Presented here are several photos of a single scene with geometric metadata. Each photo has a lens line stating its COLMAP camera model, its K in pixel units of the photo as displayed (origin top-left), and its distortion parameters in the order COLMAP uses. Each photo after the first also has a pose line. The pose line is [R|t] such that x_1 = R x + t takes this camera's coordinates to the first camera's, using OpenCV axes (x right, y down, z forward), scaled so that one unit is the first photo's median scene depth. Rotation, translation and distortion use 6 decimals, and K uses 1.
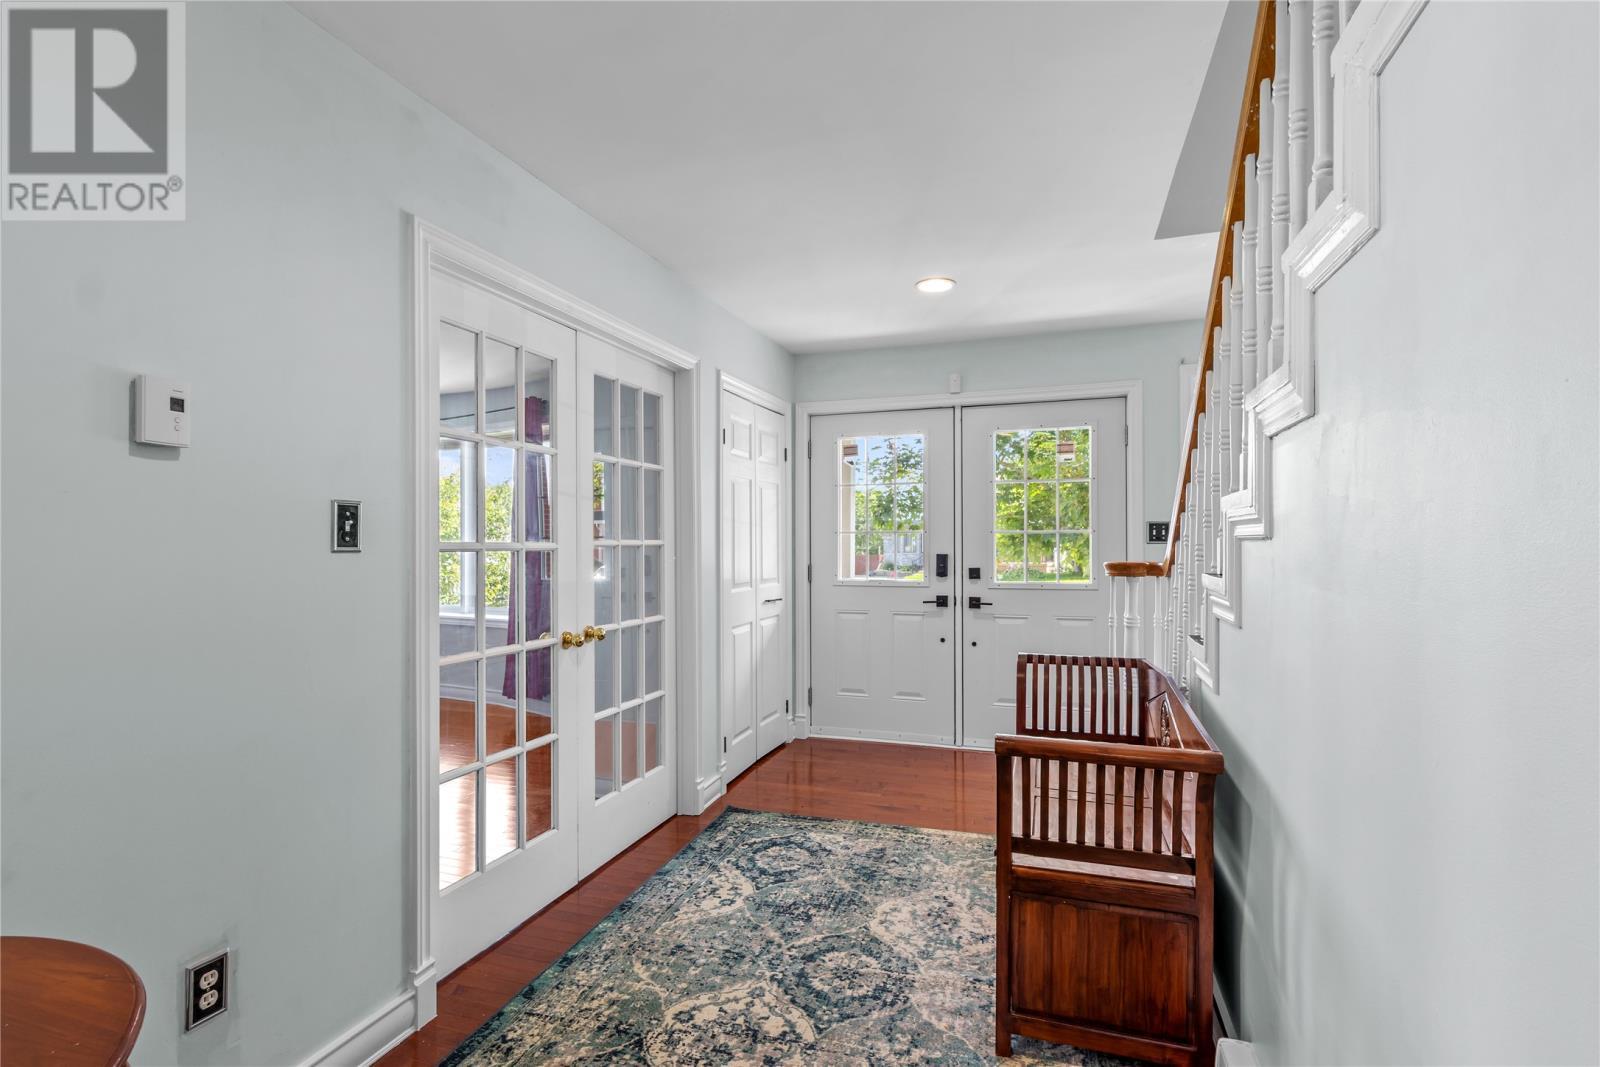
lens RADIAL K [[752.8, 0, 800.3], [0, 752.8, 534.7], [0, 0, 1]] dist [0.000398, 0.000045]
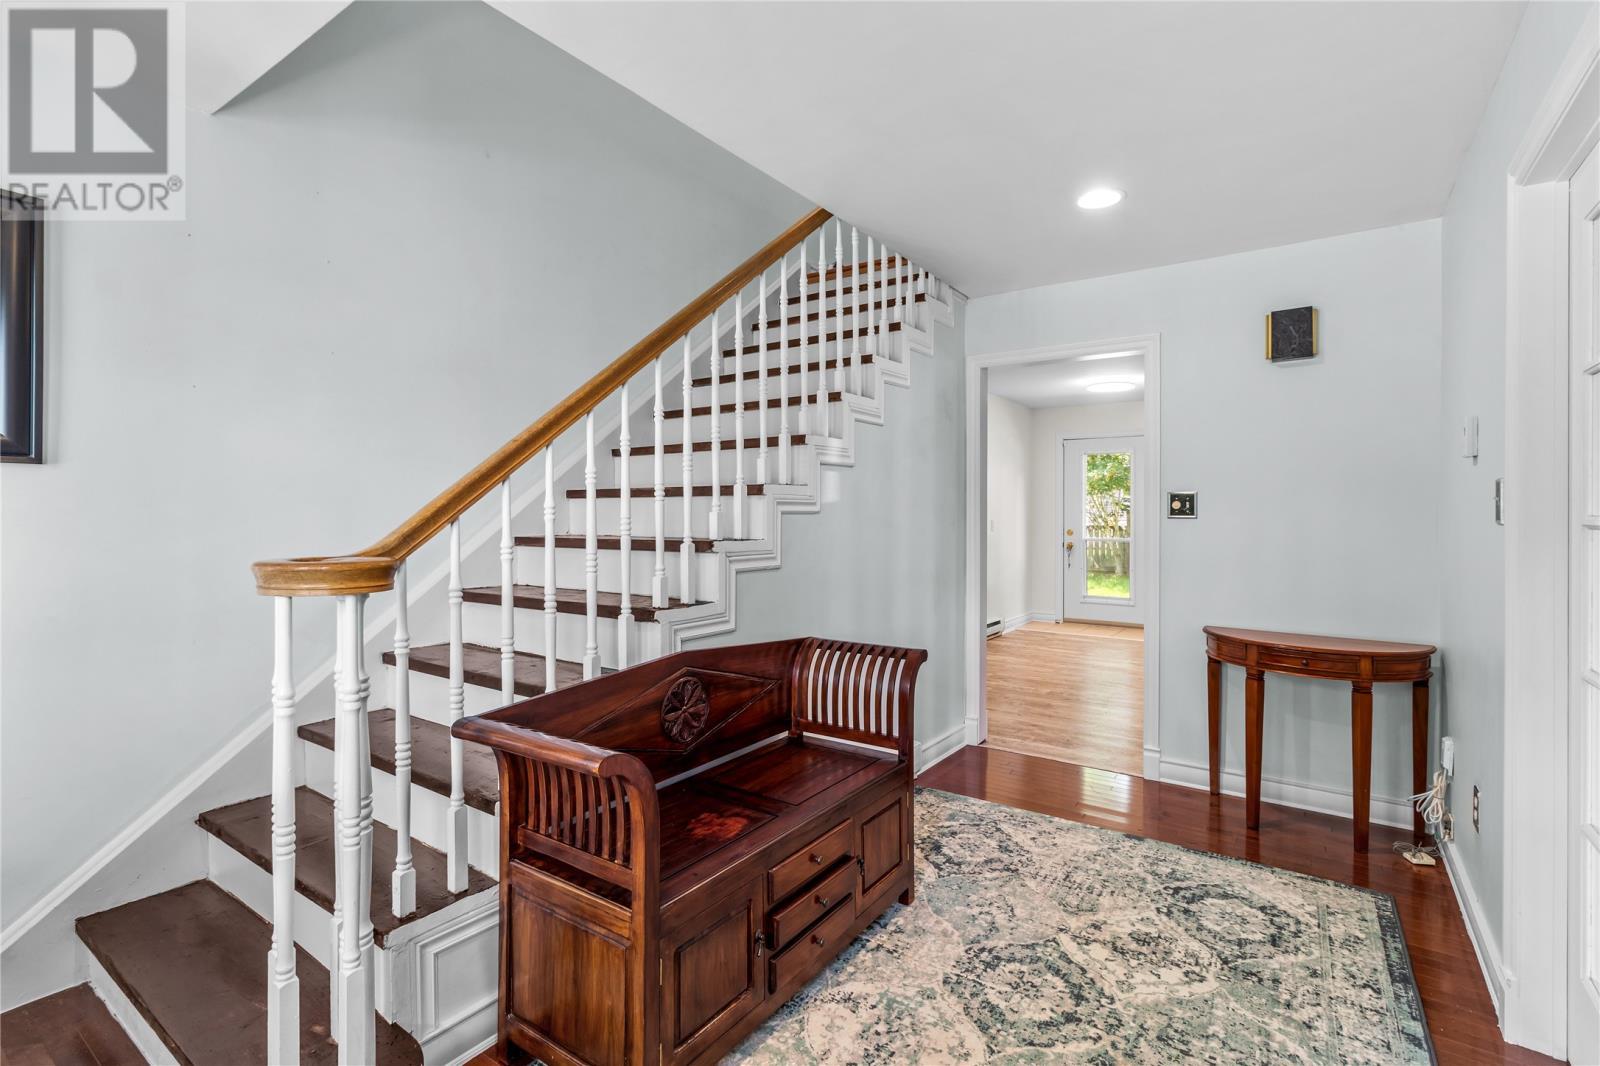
lens RADIAL K [[752.8, 0, 800.5], [0, 752.8, 526.6], [0, 0, 1]] dist [0.000398, 0.000045]
pose [[-0.960668, -0.001804, 0.277692, 0.073403], [0.000474, 0.999967, 0.008138, 0.018297], [-0.277698, 0.007949, -0.960636, 2.015318]]
